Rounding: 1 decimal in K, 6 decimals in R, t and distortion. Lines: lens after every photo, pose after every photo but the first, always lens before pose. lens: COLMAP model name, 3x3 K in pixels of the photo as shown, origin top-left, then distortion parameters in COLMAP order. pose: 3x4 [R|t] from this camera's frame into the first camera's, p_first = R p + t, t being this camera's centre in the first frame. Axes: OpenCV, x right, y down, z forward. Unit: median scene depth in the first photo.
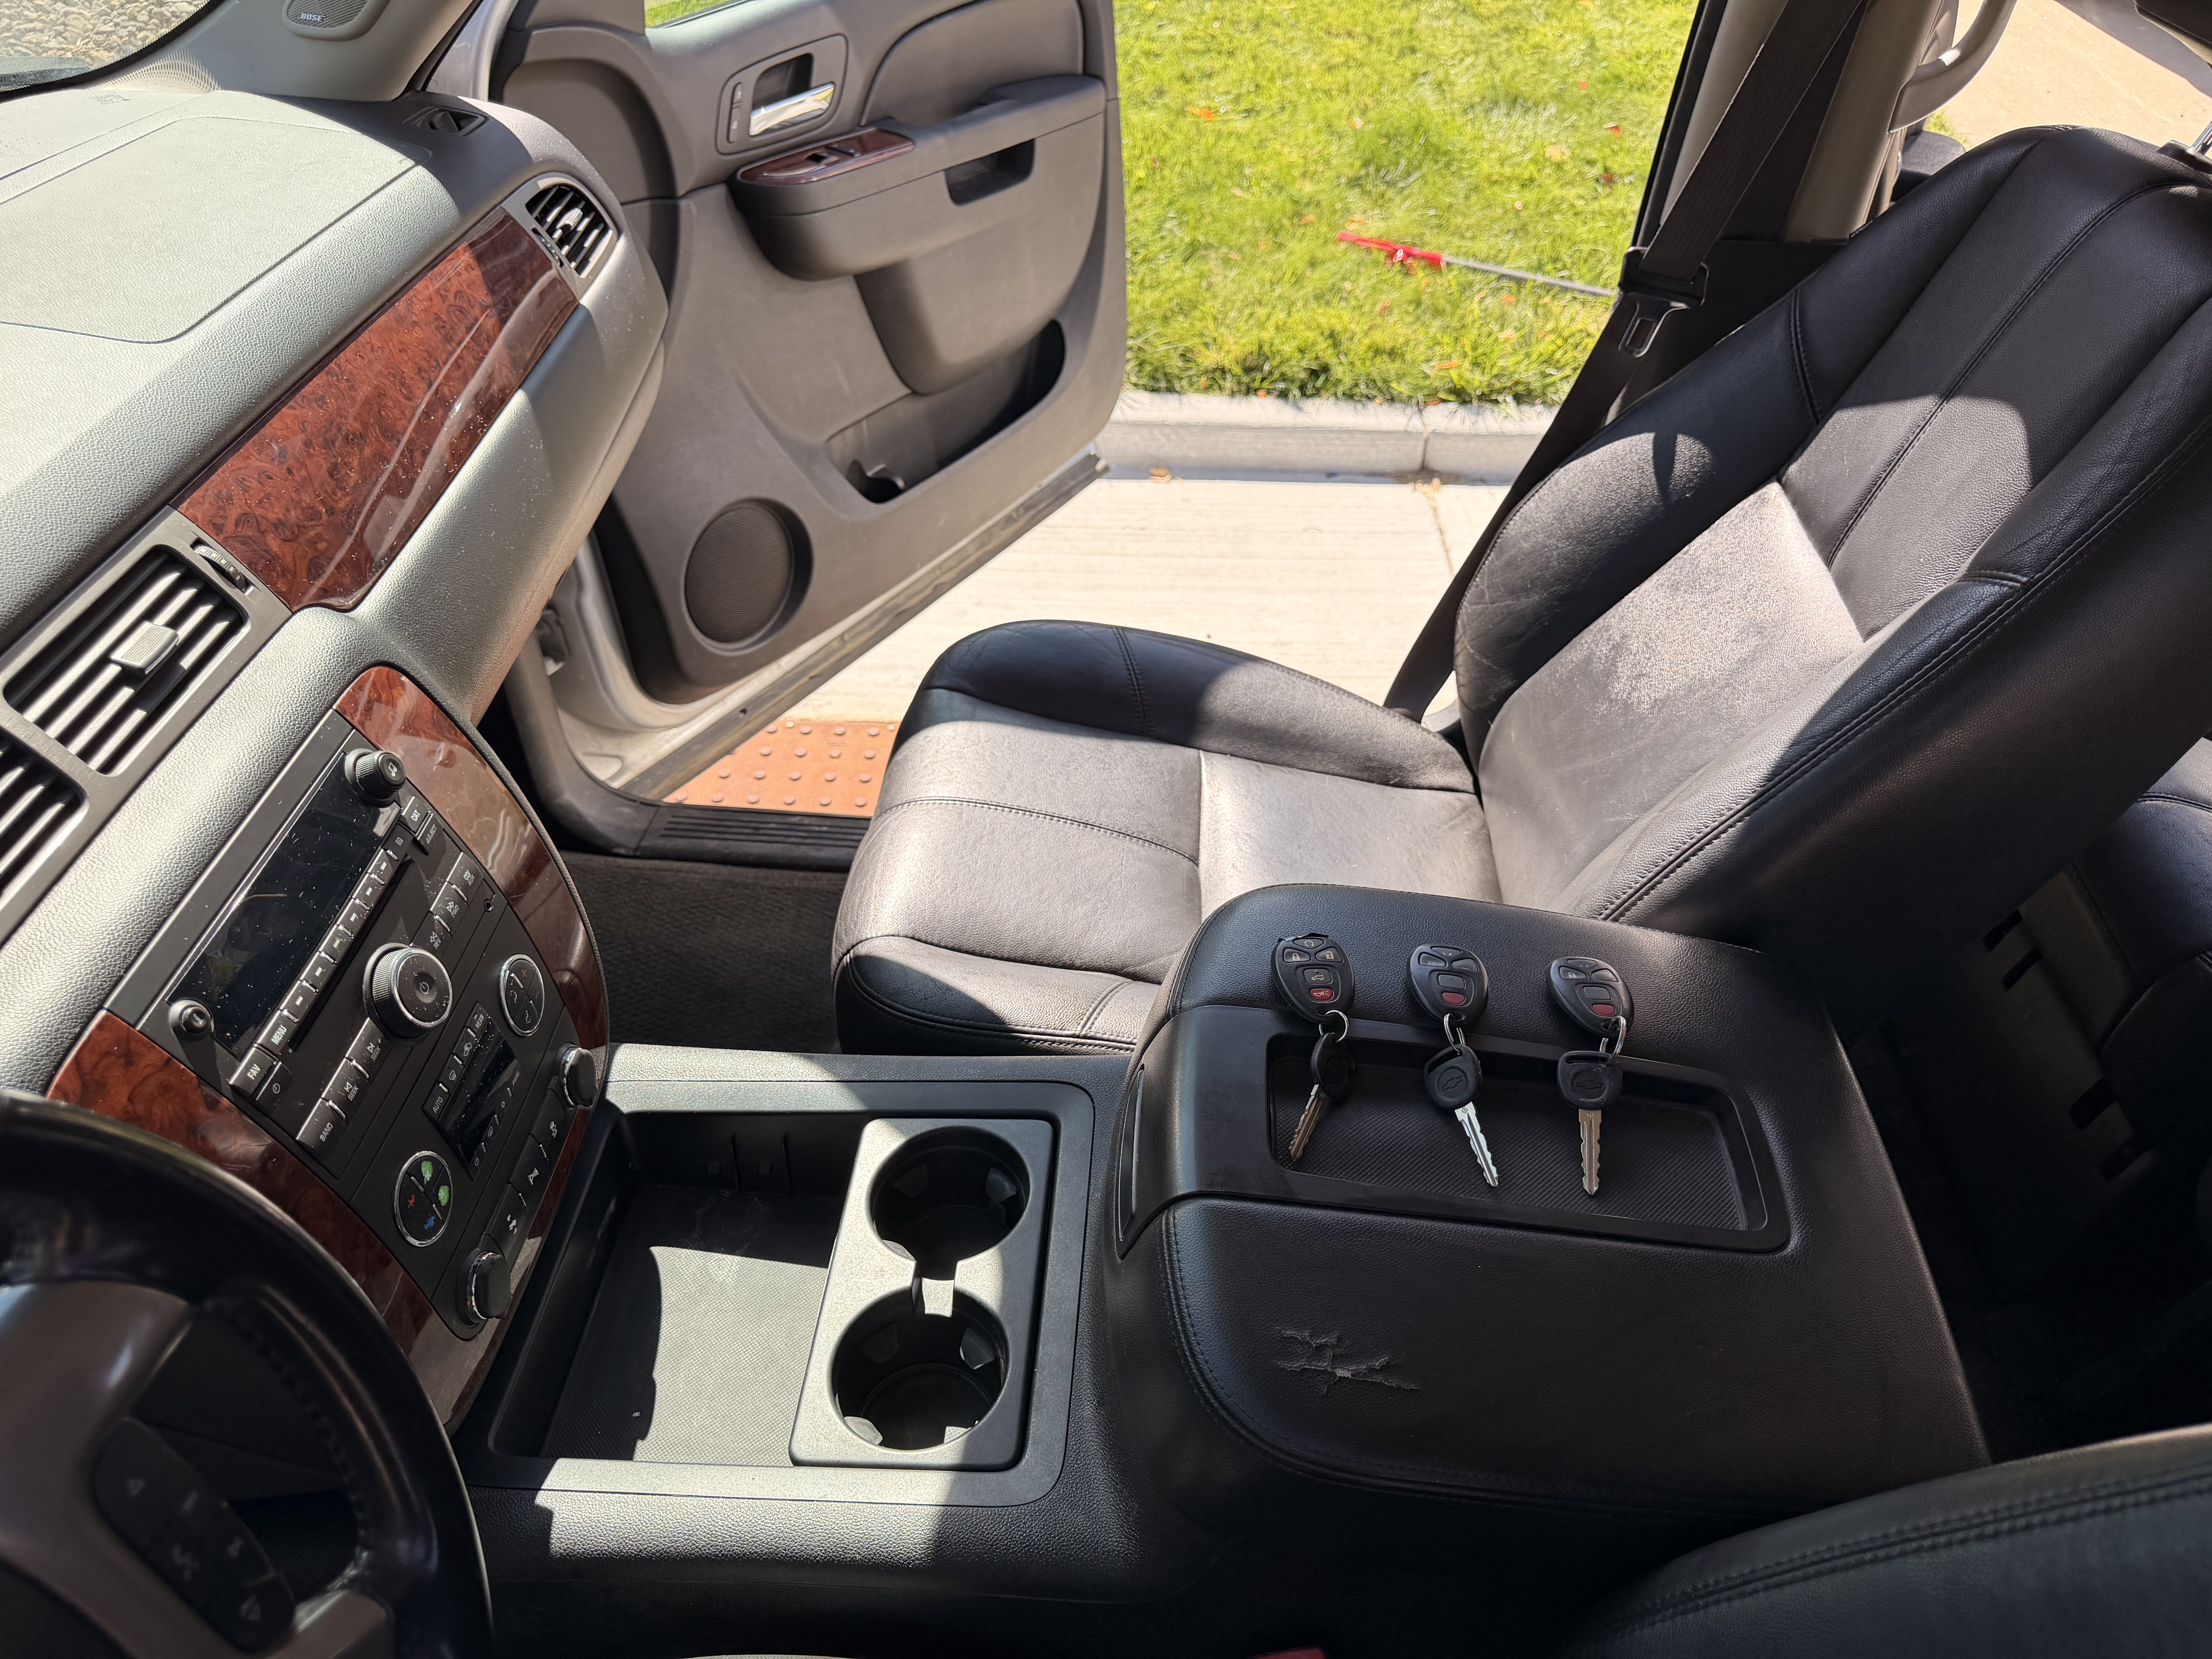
lens RADIAL K [[1581.0, 0, 1114.3], [0, 1581.0, 833.3], [0, 0, 1]] dist [0.020302, -0.026375]
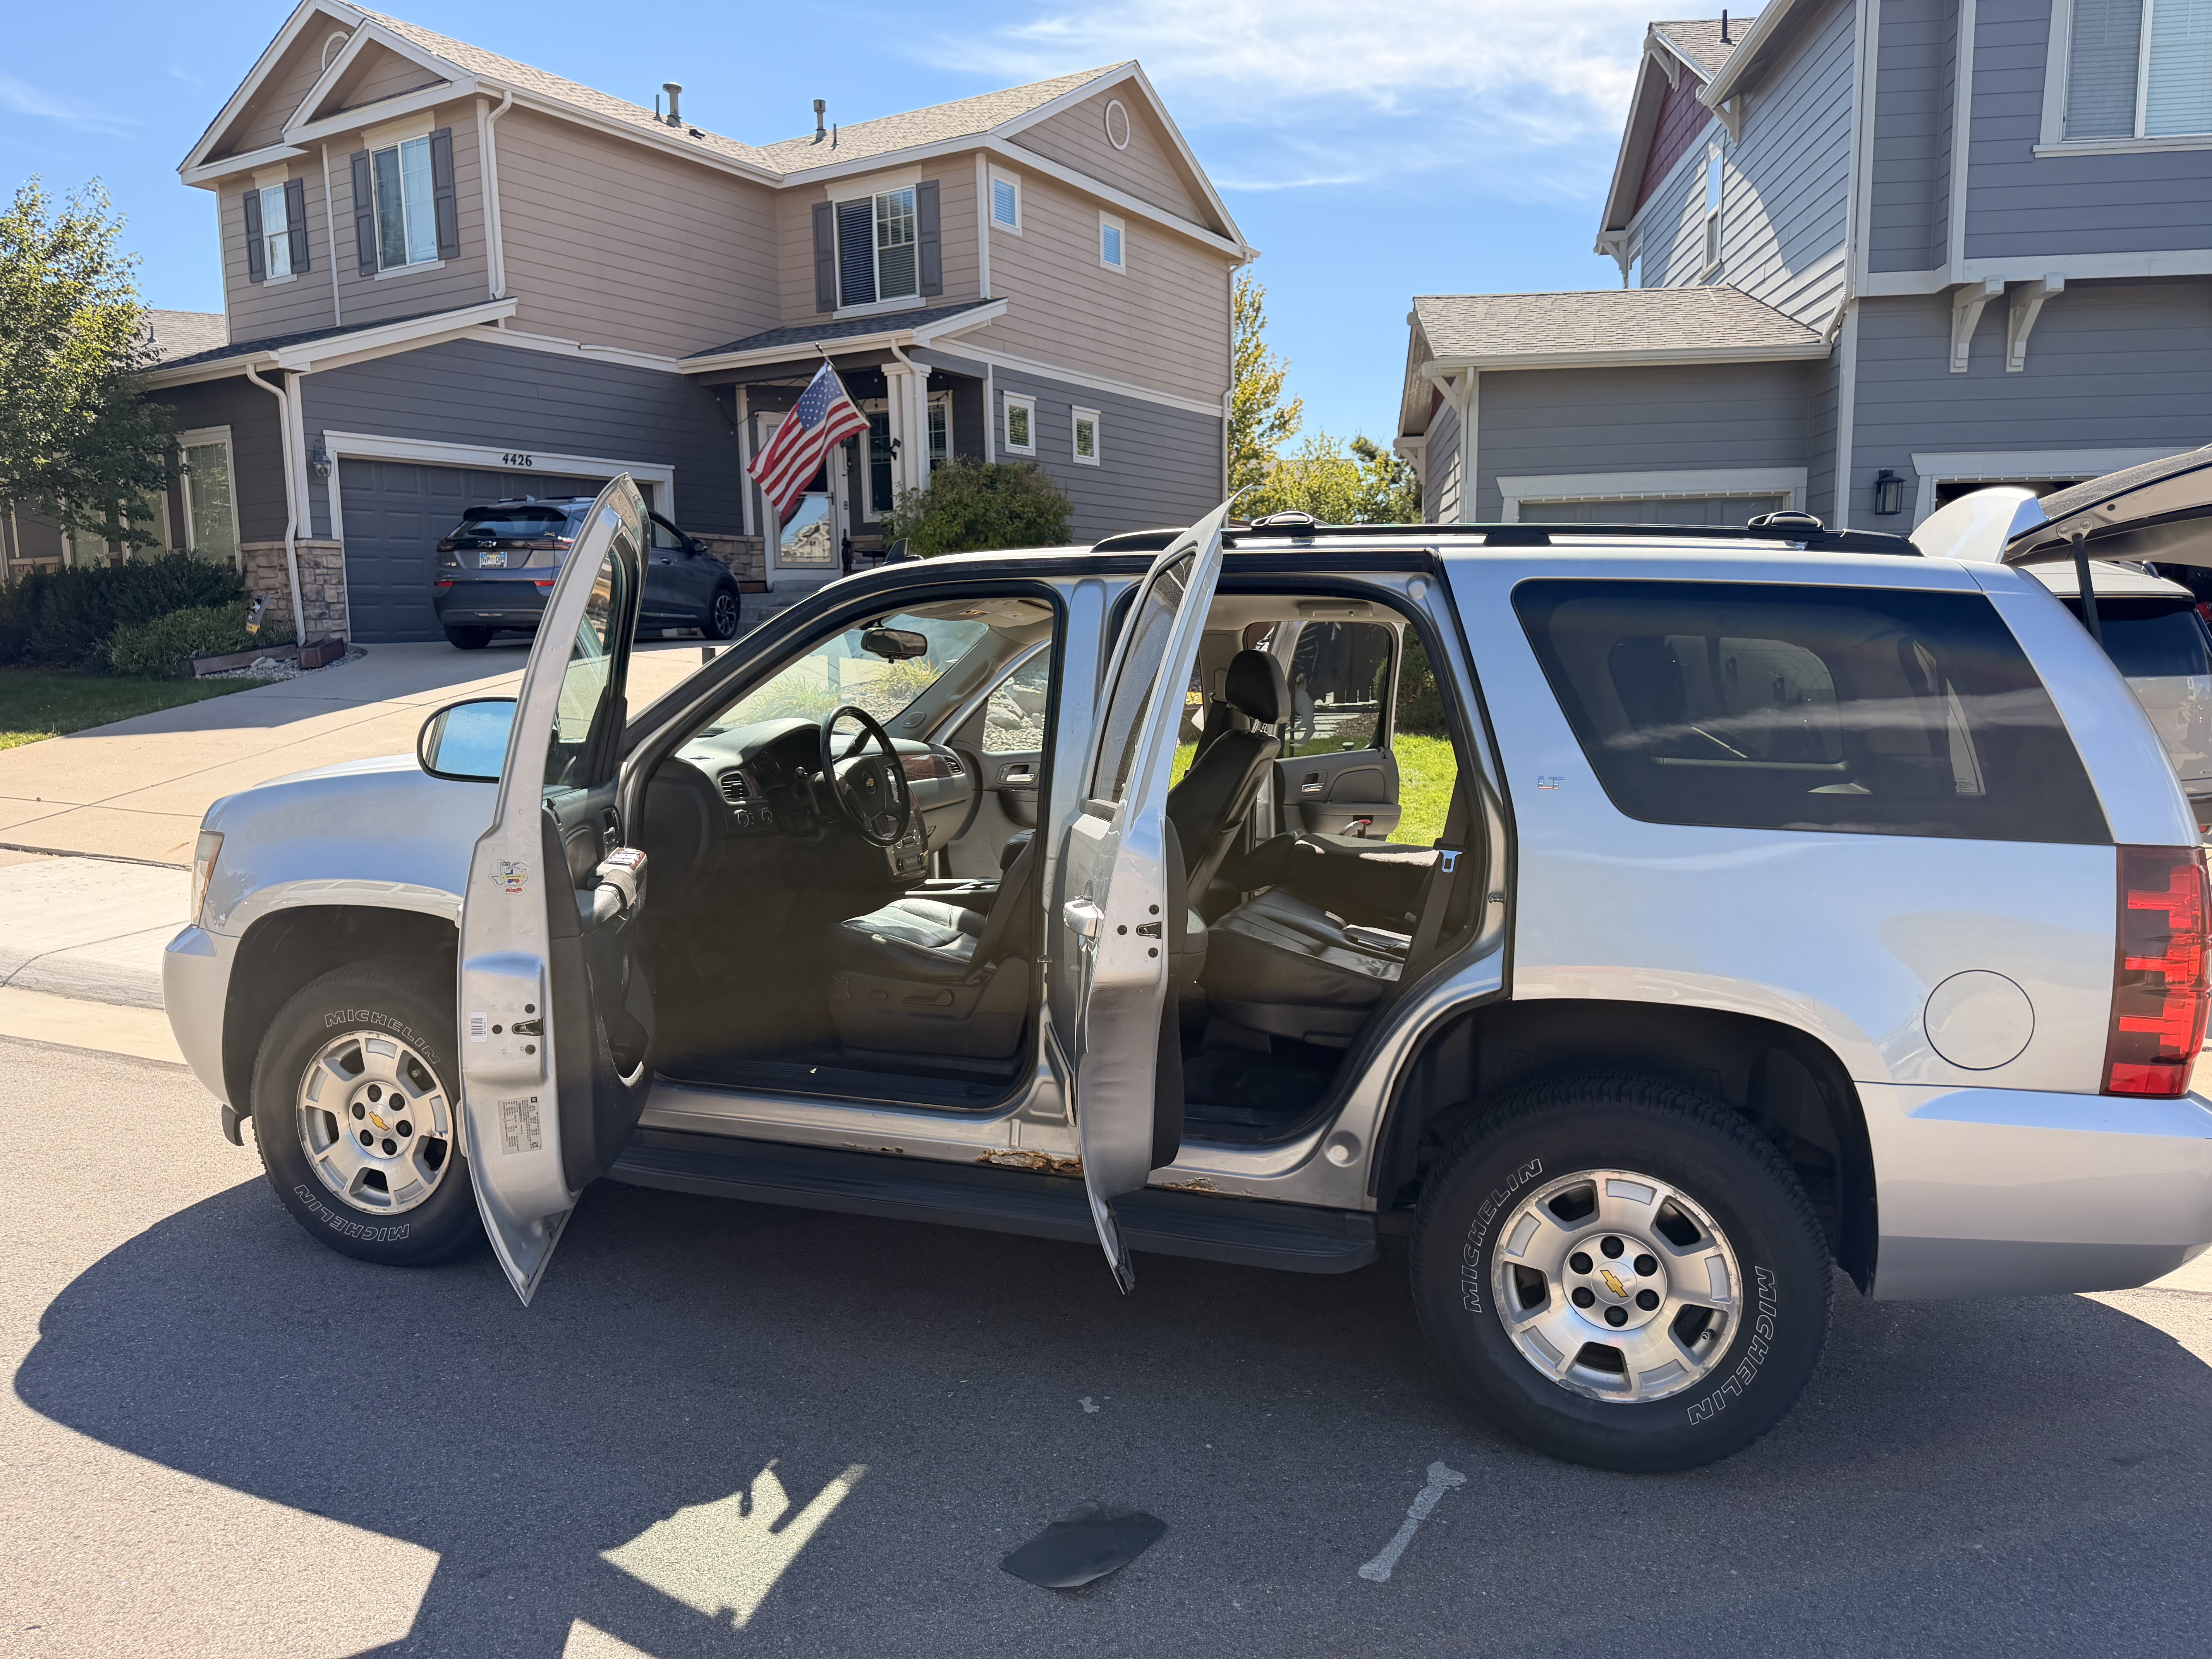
lens RADIAL K [[1581.0, 0, 1114.3], [0, 1581.0, 833.3], [0, 0, 1]] dist [0.020302, -0.026375]
pose [[0.975345, 0.032903, -0.218219, 0.787267], [-0.150472, 0.822479, -0.548531, 1.575758], [0.161432, 0.567842, 0.807152, -1.755416]]
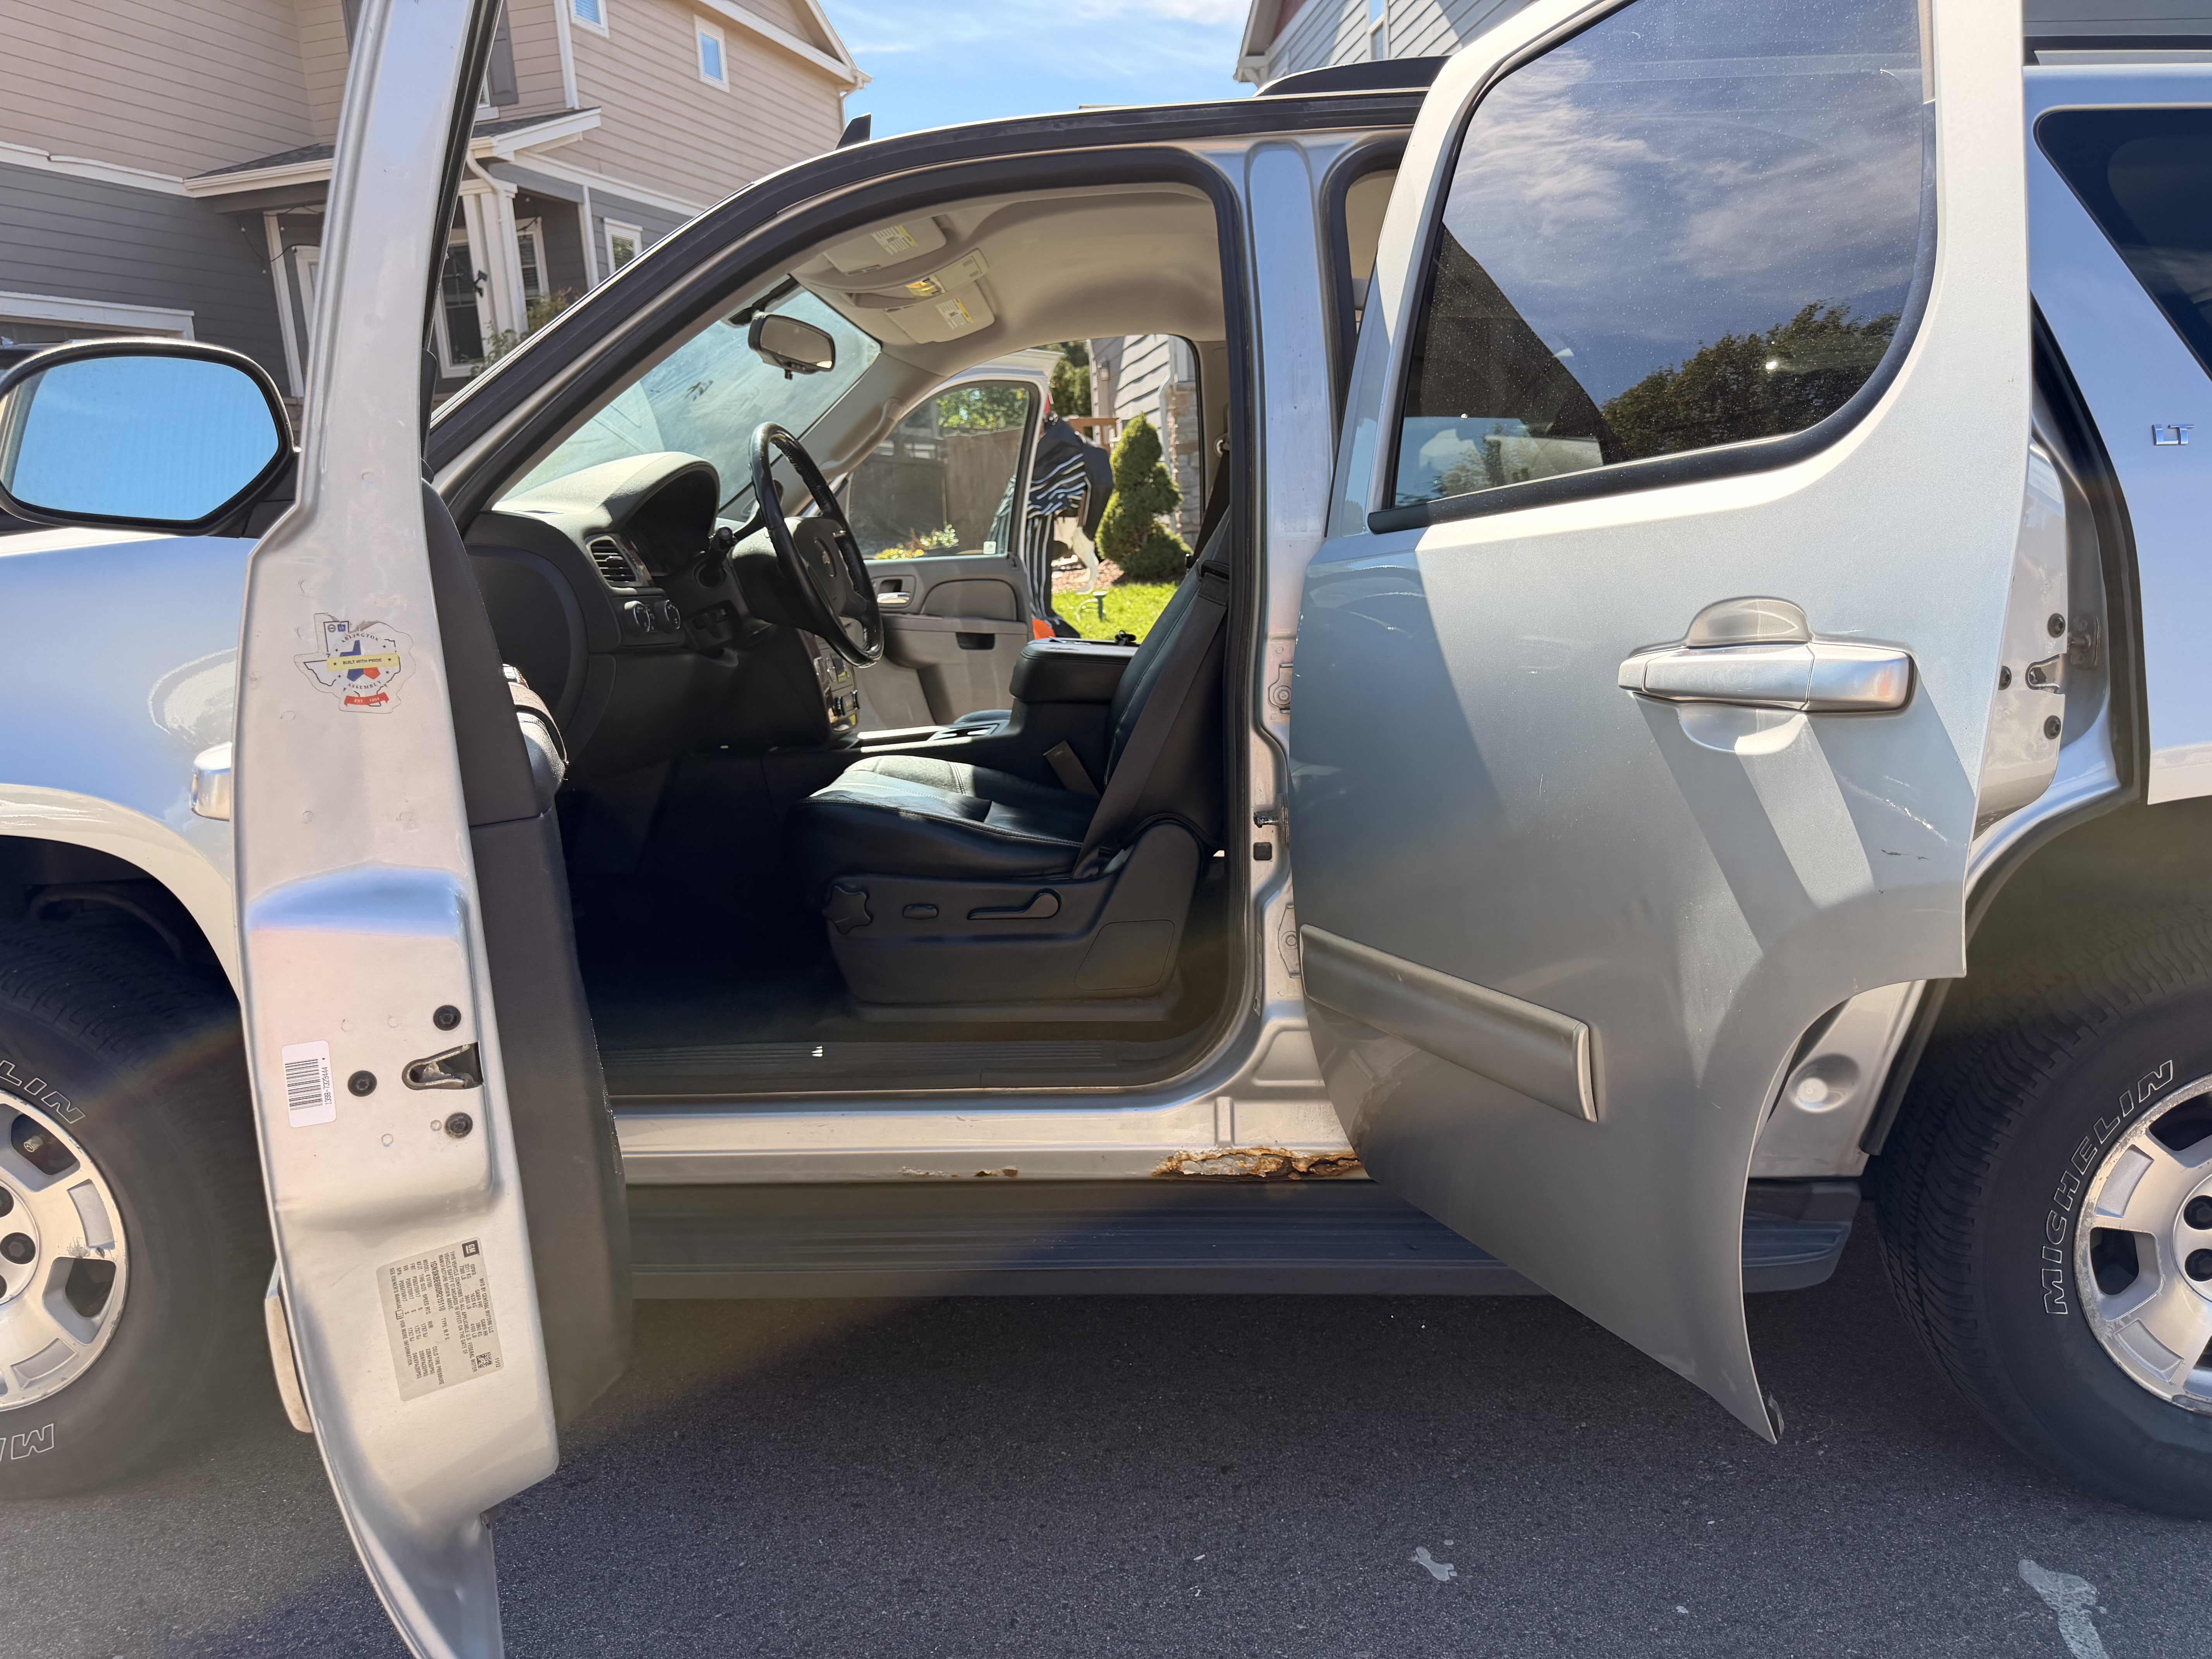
lens RADIAL K [[1563.5, 0, 1120.5], [0, 1563.5, 841.4], [0, 0, 1]] dist [0.000983, -0.004998]
pose [[0.998528, -0.041390, 0.035056, 0.047424], [0.053359, 0.865630, -0.497832, 1.148648], [-0.009740, 0.498970, 0.866565, -0.943867]]
